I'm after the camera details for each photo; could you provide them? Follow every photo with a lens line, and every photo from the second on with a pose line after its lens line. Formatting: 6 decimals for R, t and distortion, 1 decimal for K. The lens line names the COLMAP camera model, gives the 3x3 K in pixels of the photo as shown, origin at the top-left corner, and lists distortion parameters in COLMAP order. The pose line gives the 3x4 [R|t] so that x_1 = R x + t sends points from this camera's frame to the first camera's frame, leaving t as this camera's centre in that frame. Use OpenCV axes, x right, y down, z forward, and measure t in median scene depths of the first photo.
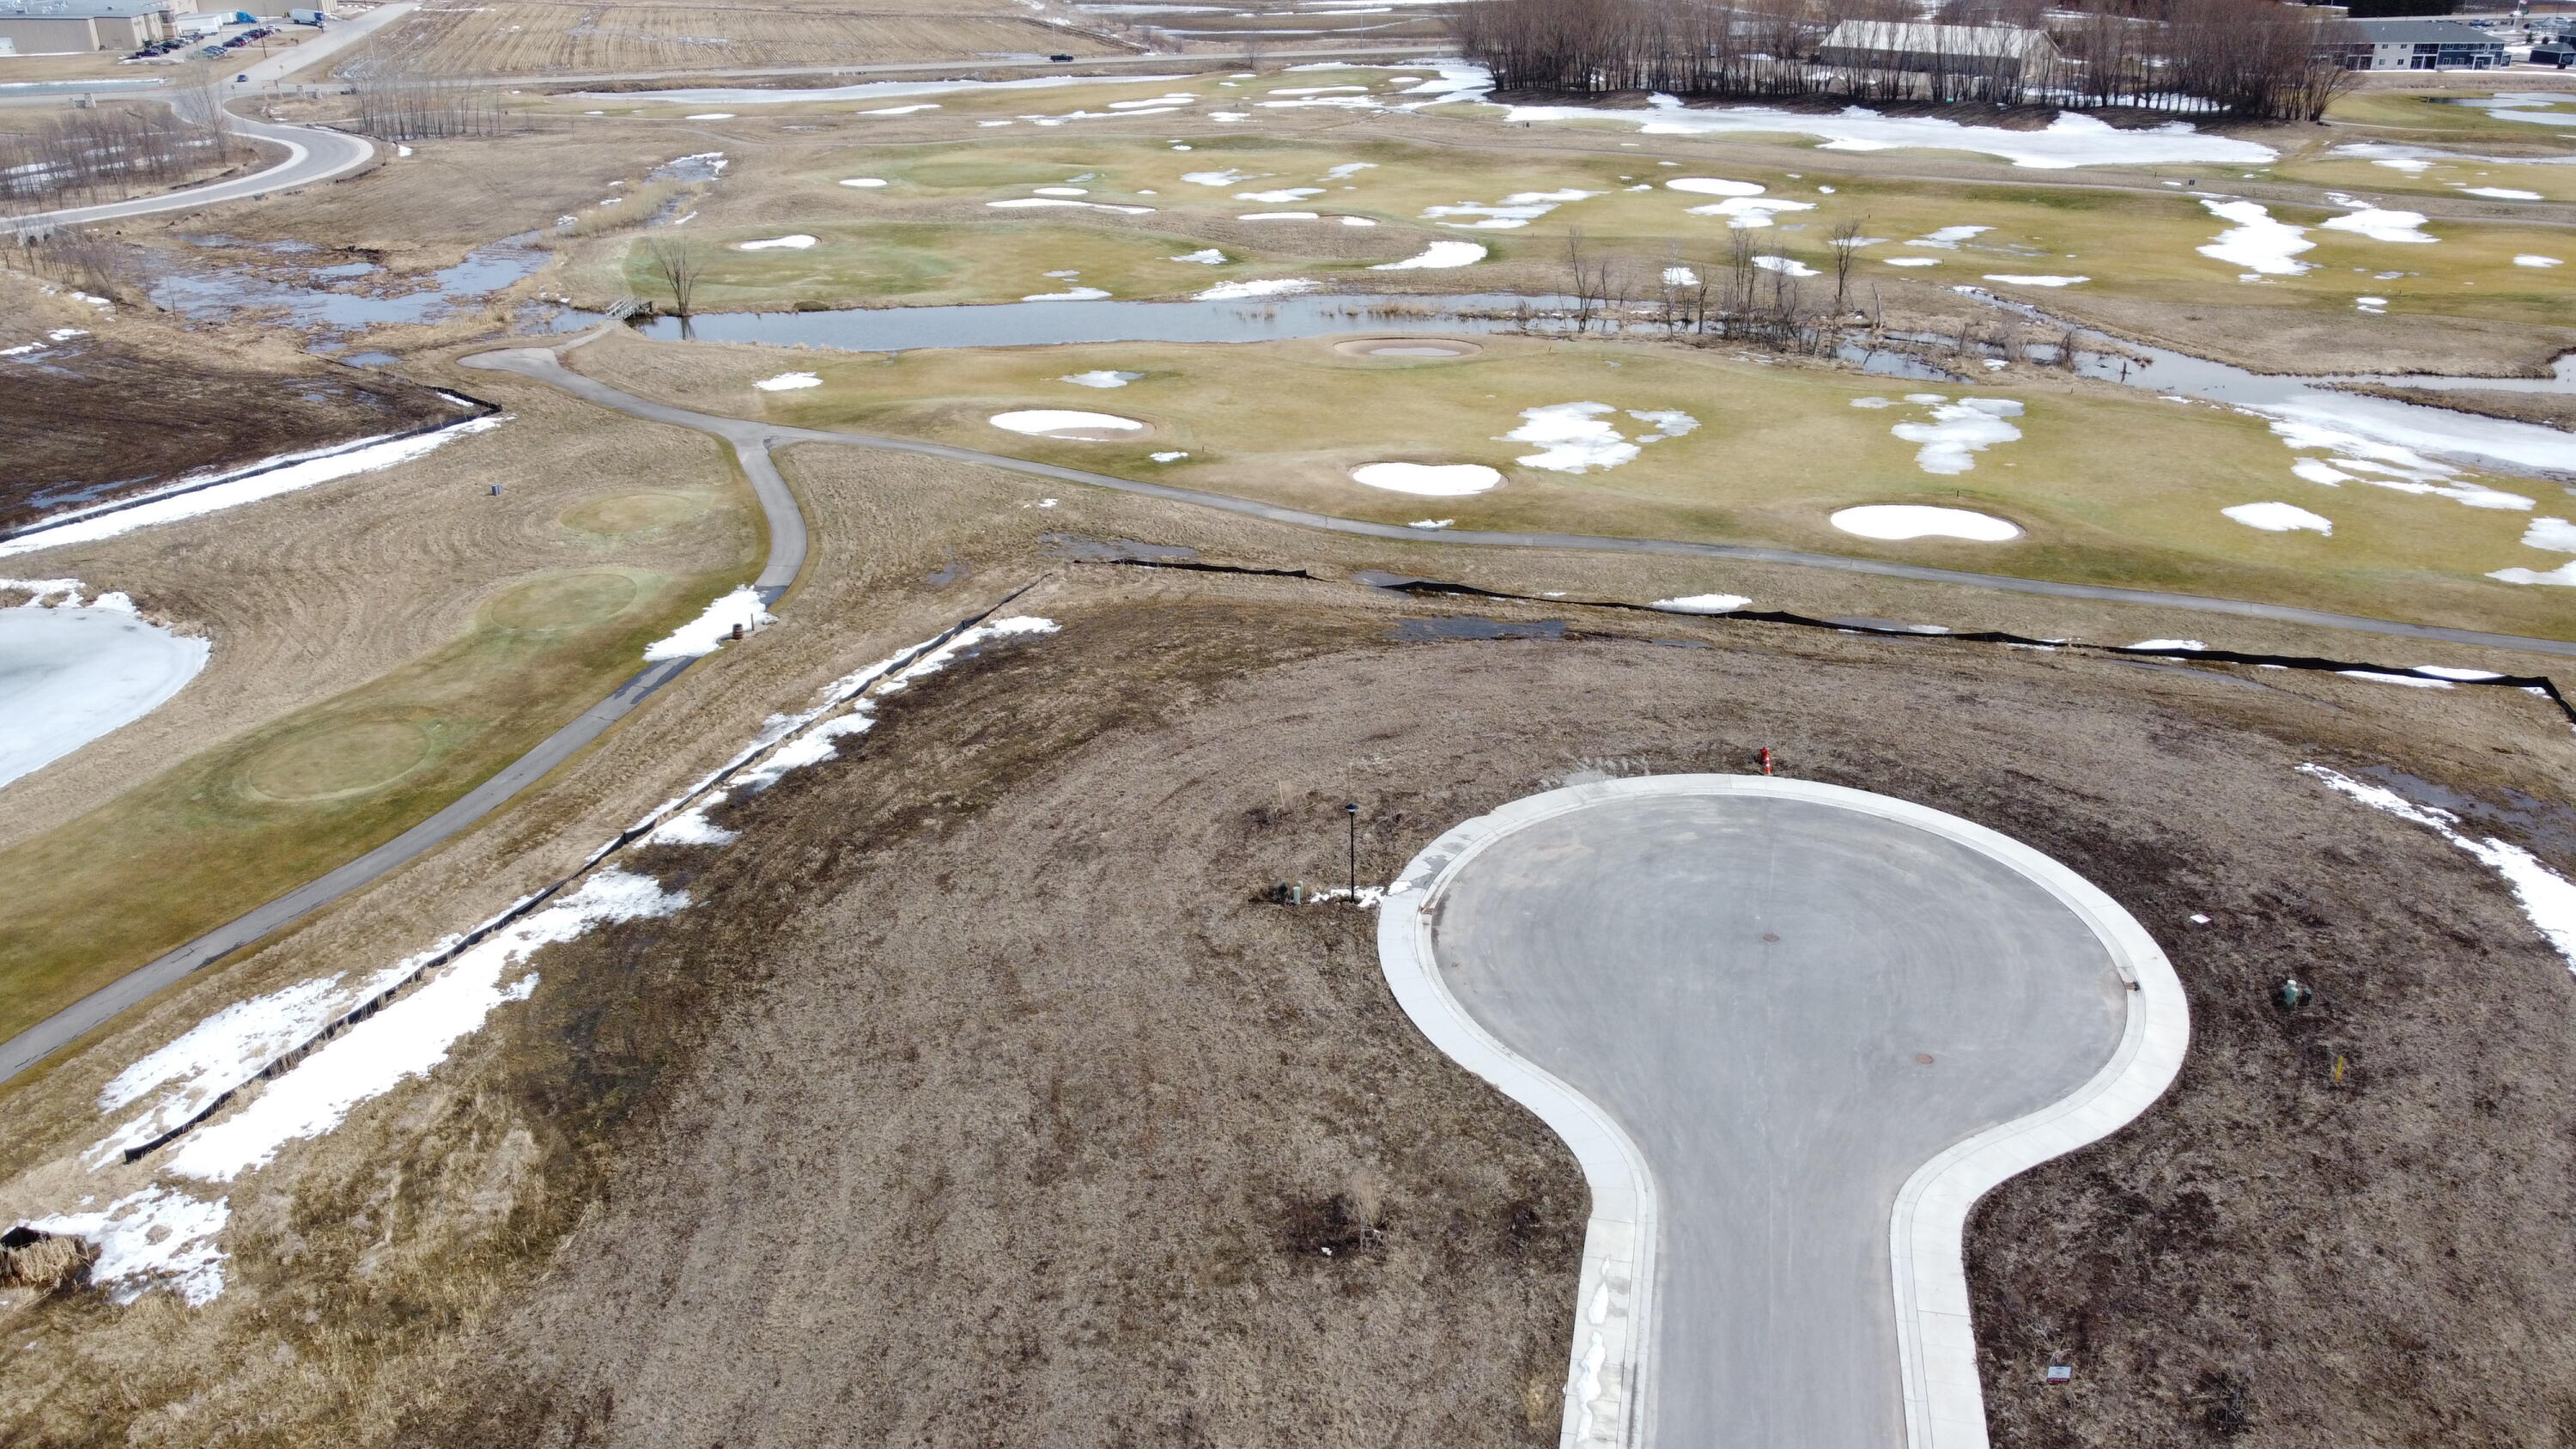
lens RADIAL K [[1941.5, 0, 1284.8], [0, 1941.5, 715.4], [0, 0, 1]] dist [-0.016007, -0.003711]
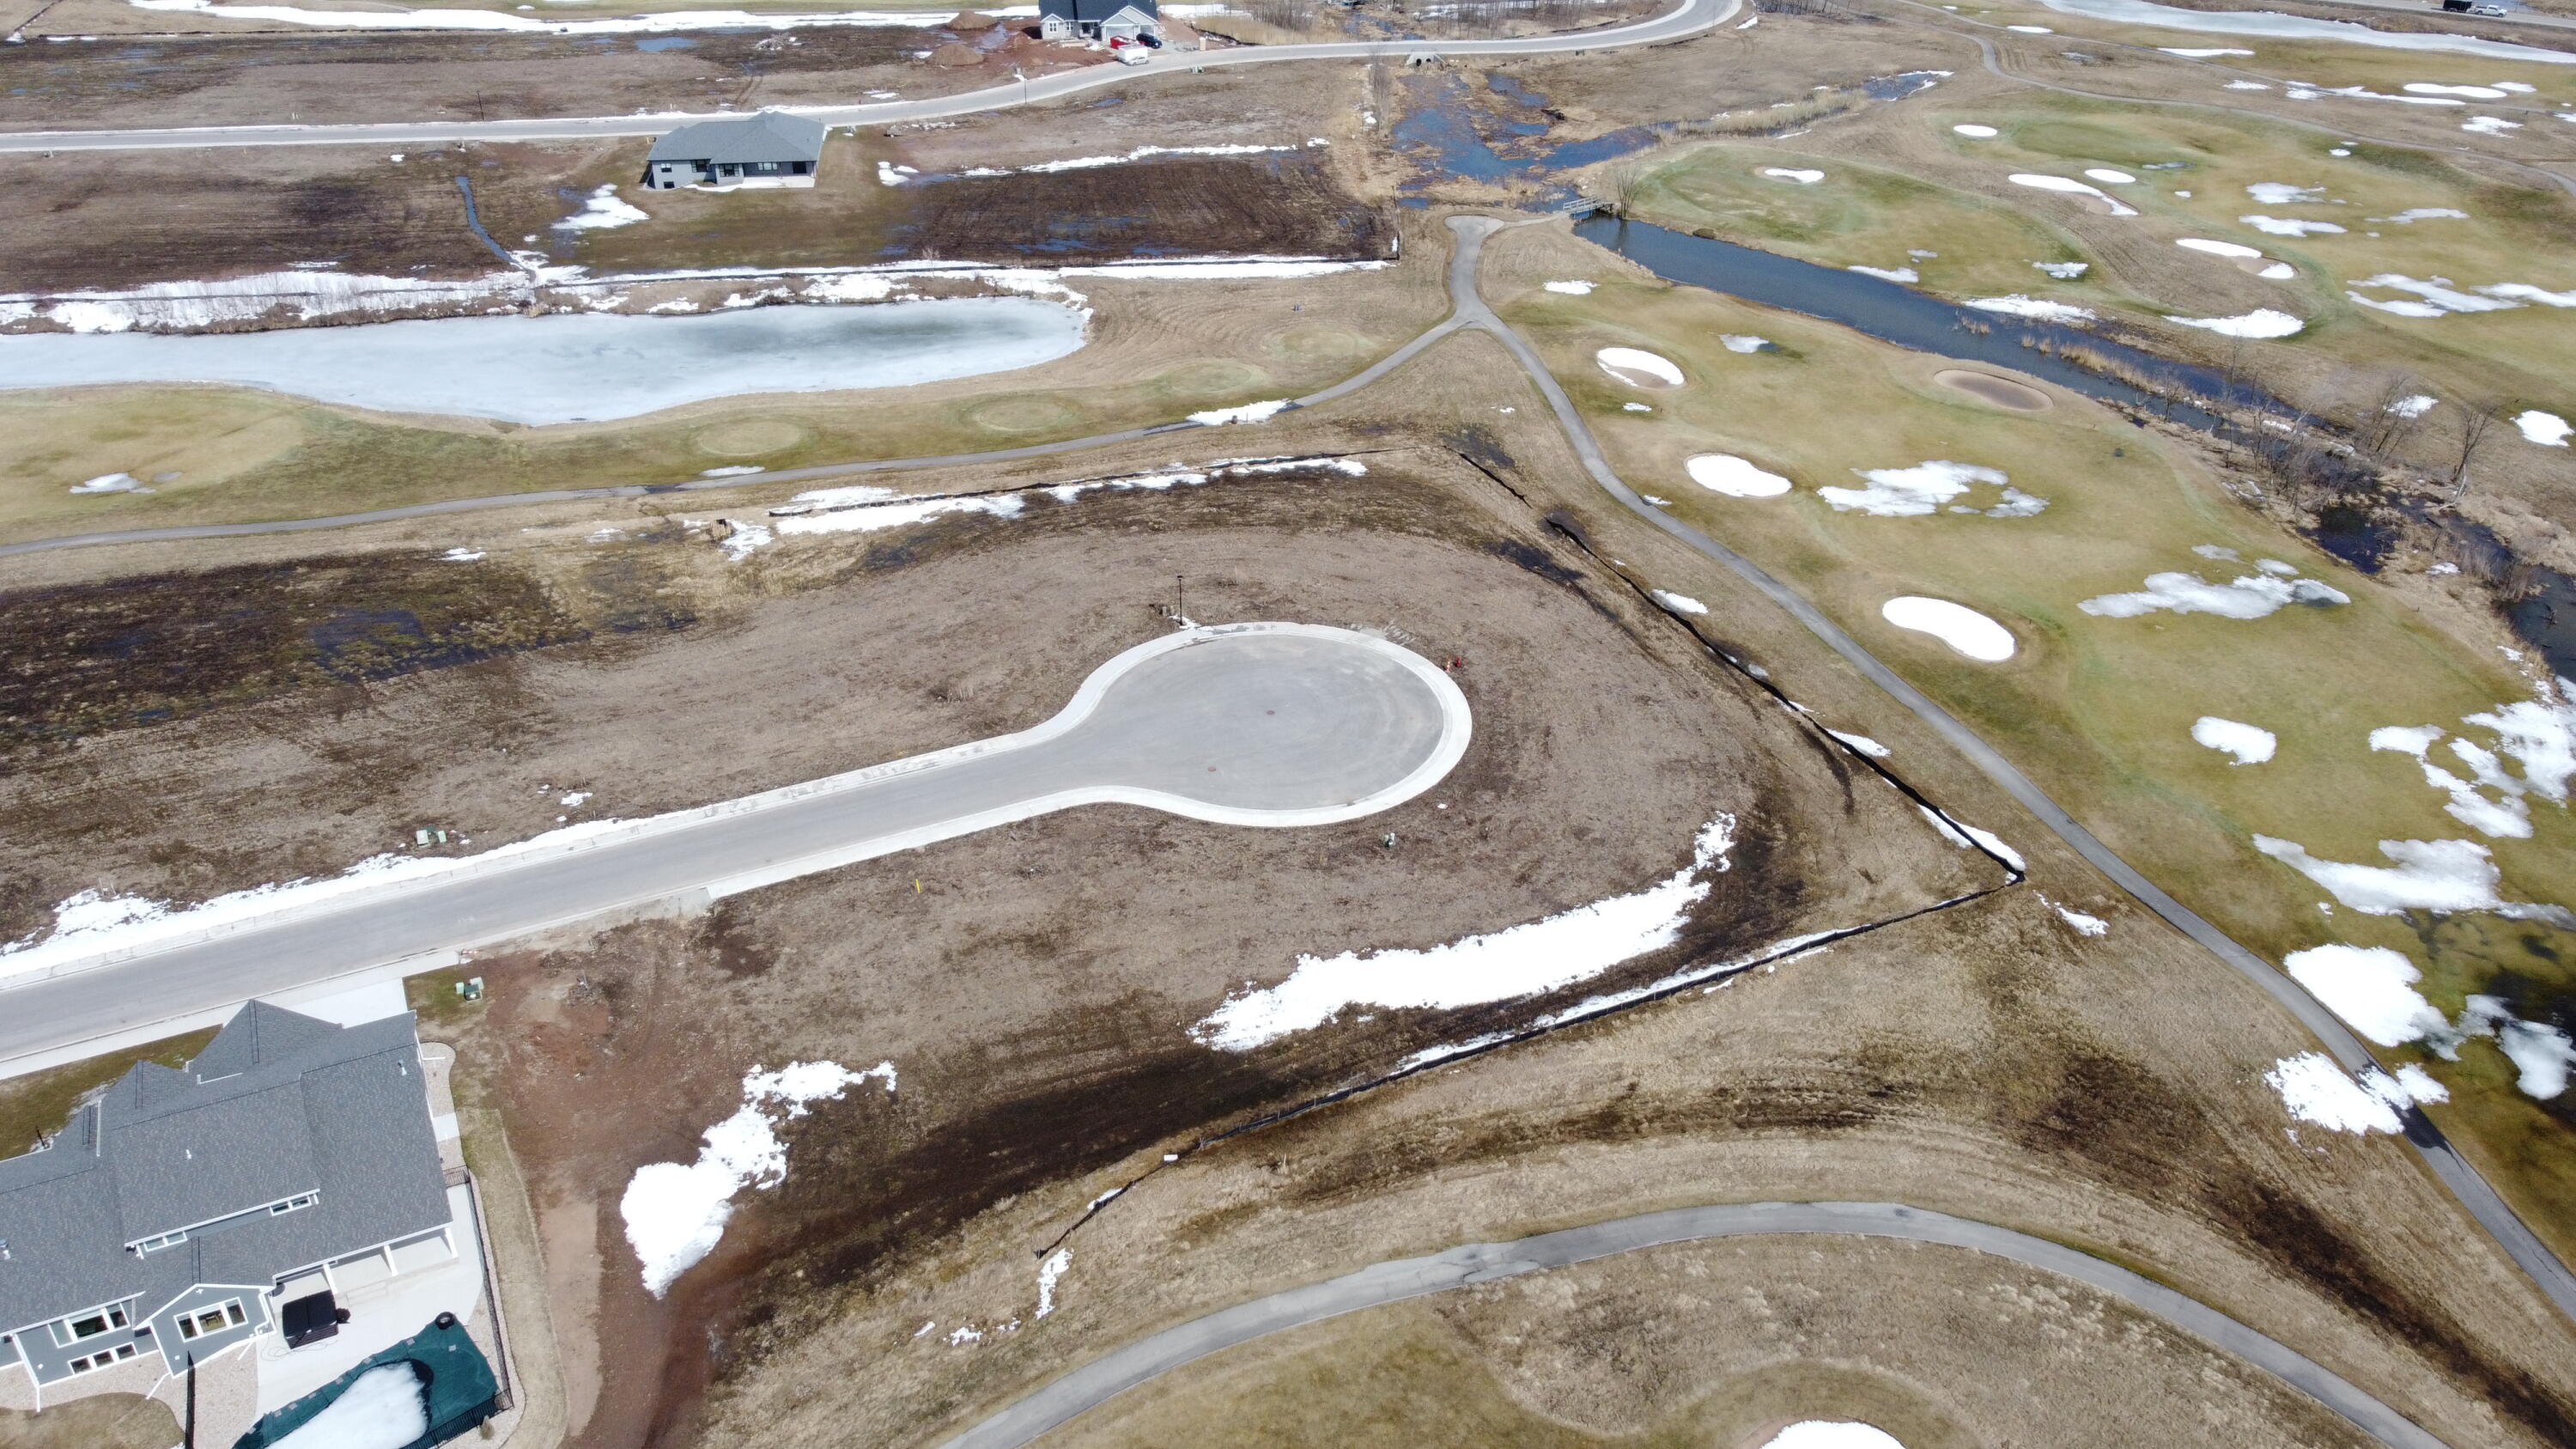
lens RADIAL K [[1941.5, 0, 1284.8], [0, 1941.5, 715.4], [0, 0, 1]] dist [-0.016007, -0.003711]
pose [[0.629010, 0.401501, -0.665690, 1.272721], [-0.323541, 0.913826, 0.245447, -0.297829], [0.706872, 0.060990, 0.704707, -0.288965]]
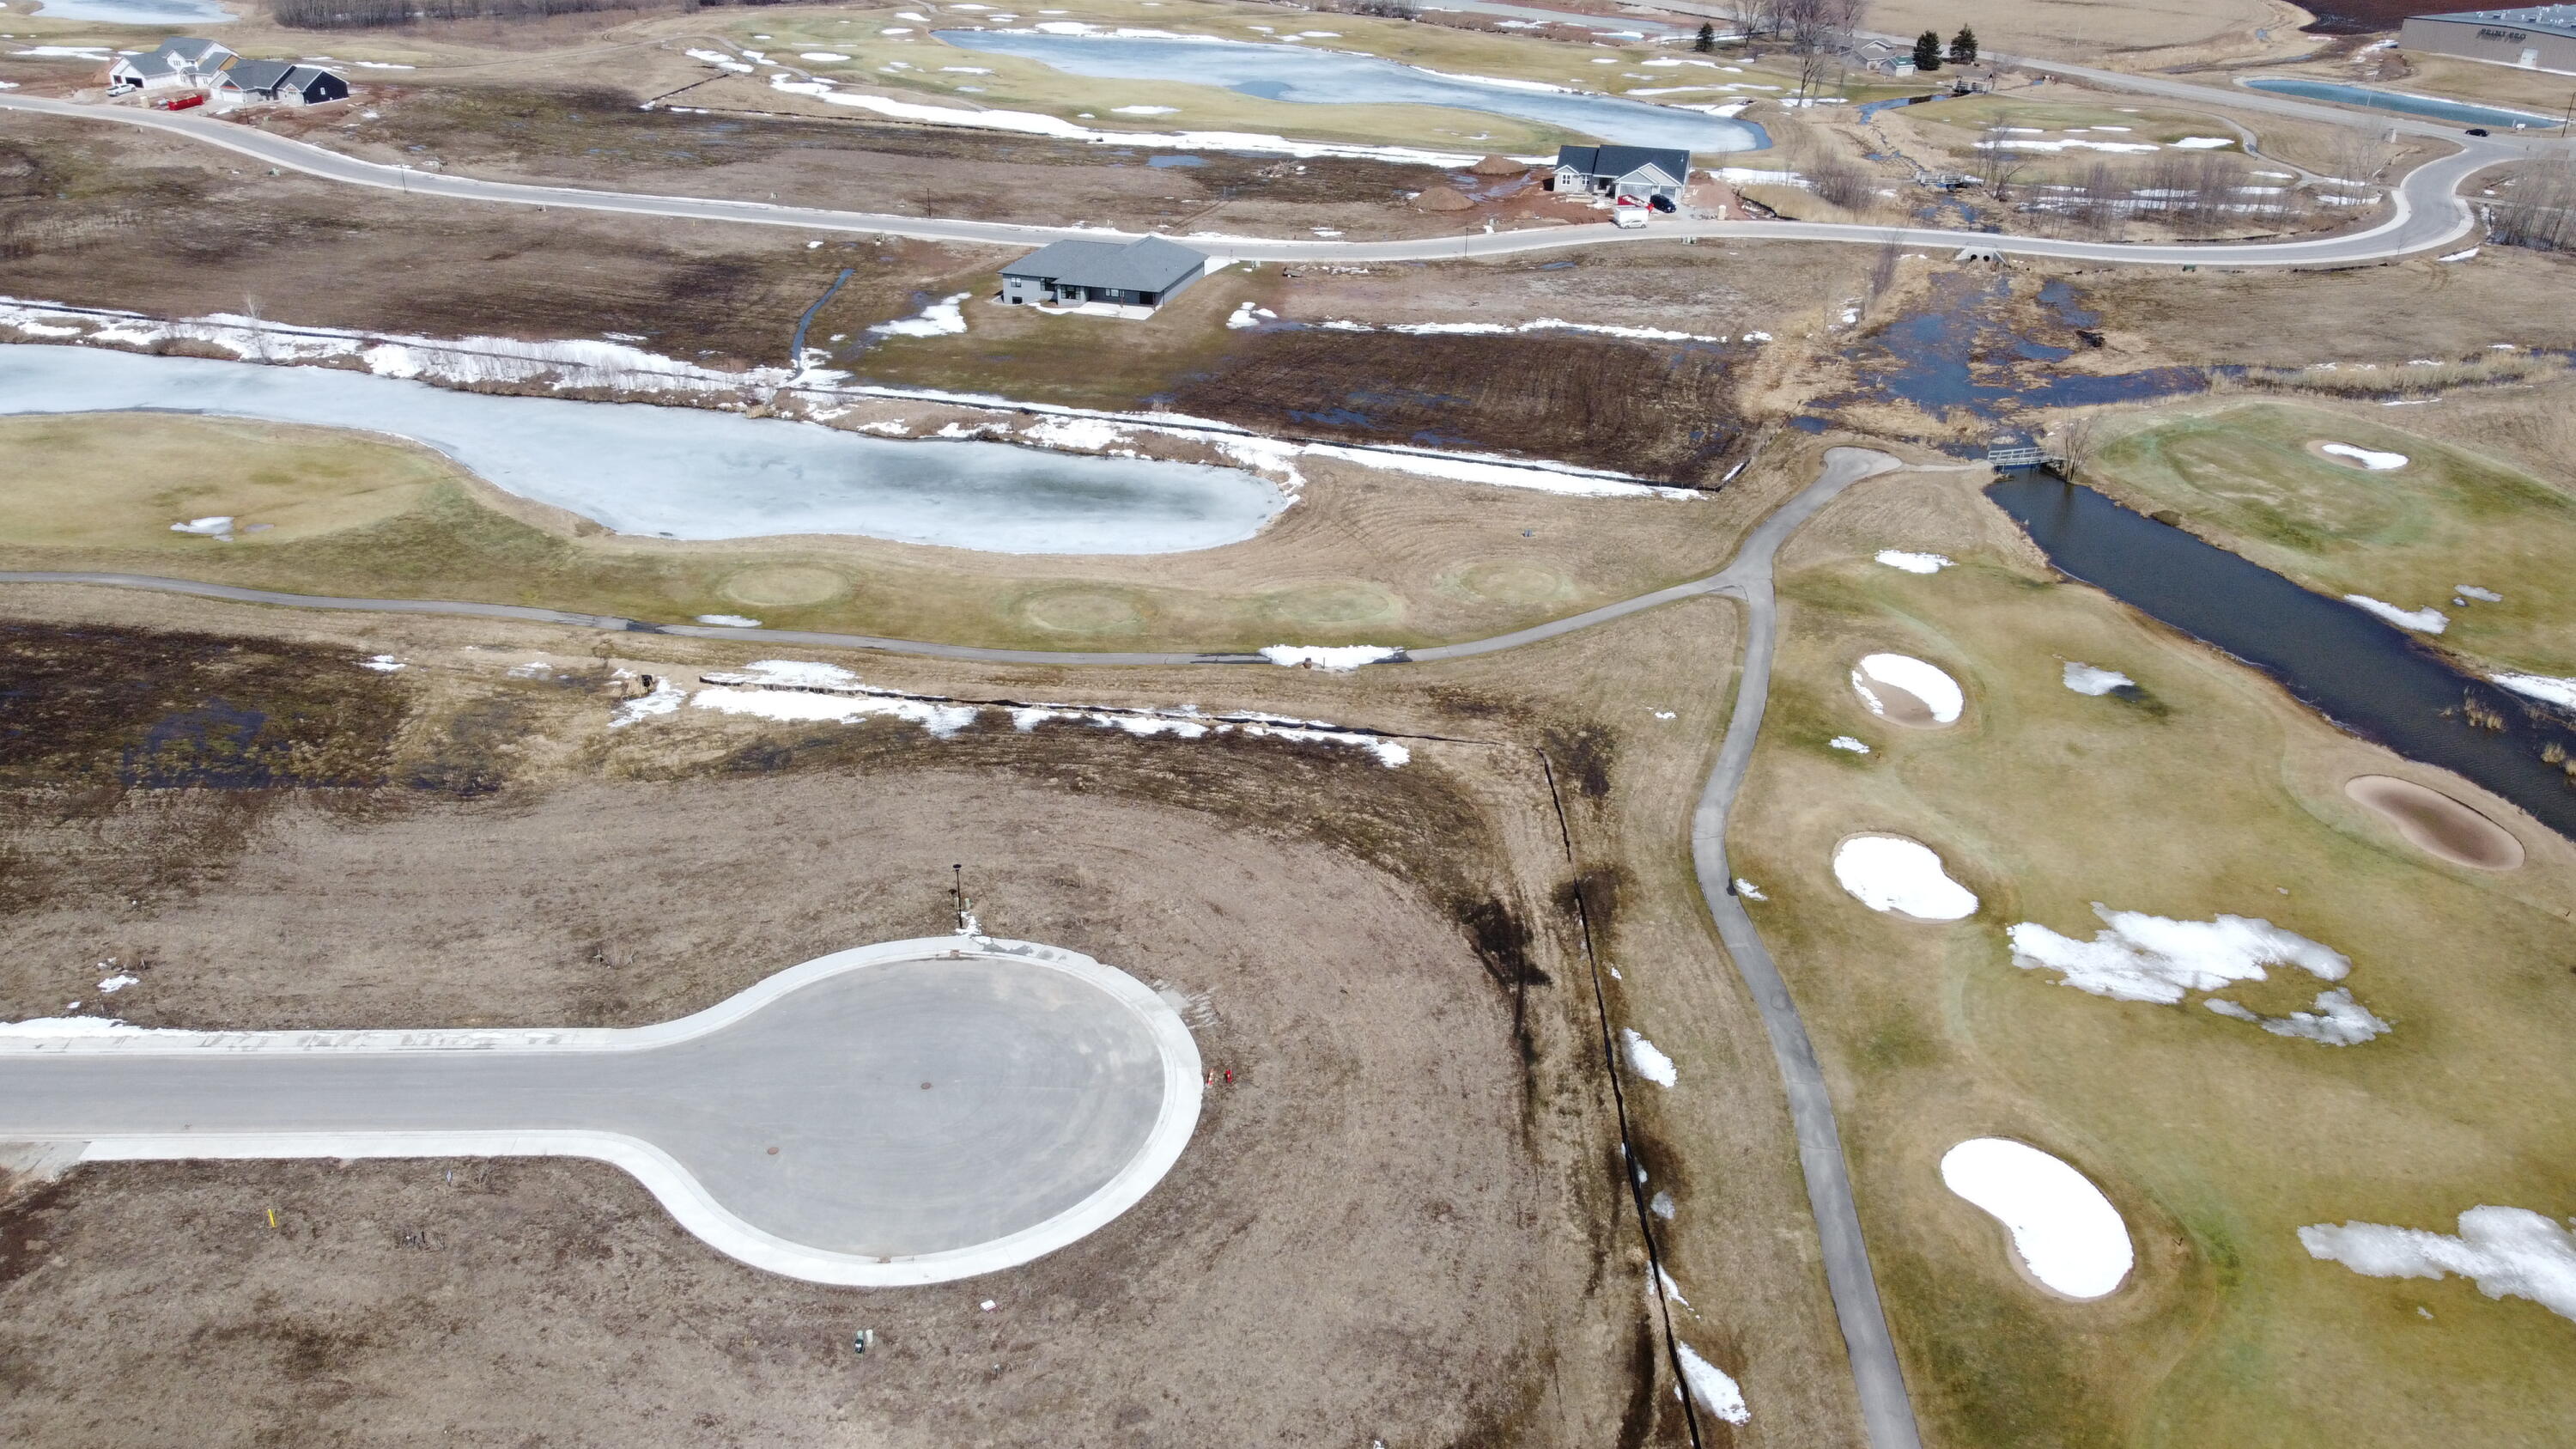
lens RADIAL K [[1941.5, 0, 1284.8], [0, 1941.5, 715.4], [0, 0, 1]] dist [-0.016007, -0.003711]
pose [[0.245403, 0.439653, -0.863992, 1.159759], [-0.401610, 0.857275, 0.322164, -0.552971], [0.882319, 0.267929, 0.386947, 0.505709]]
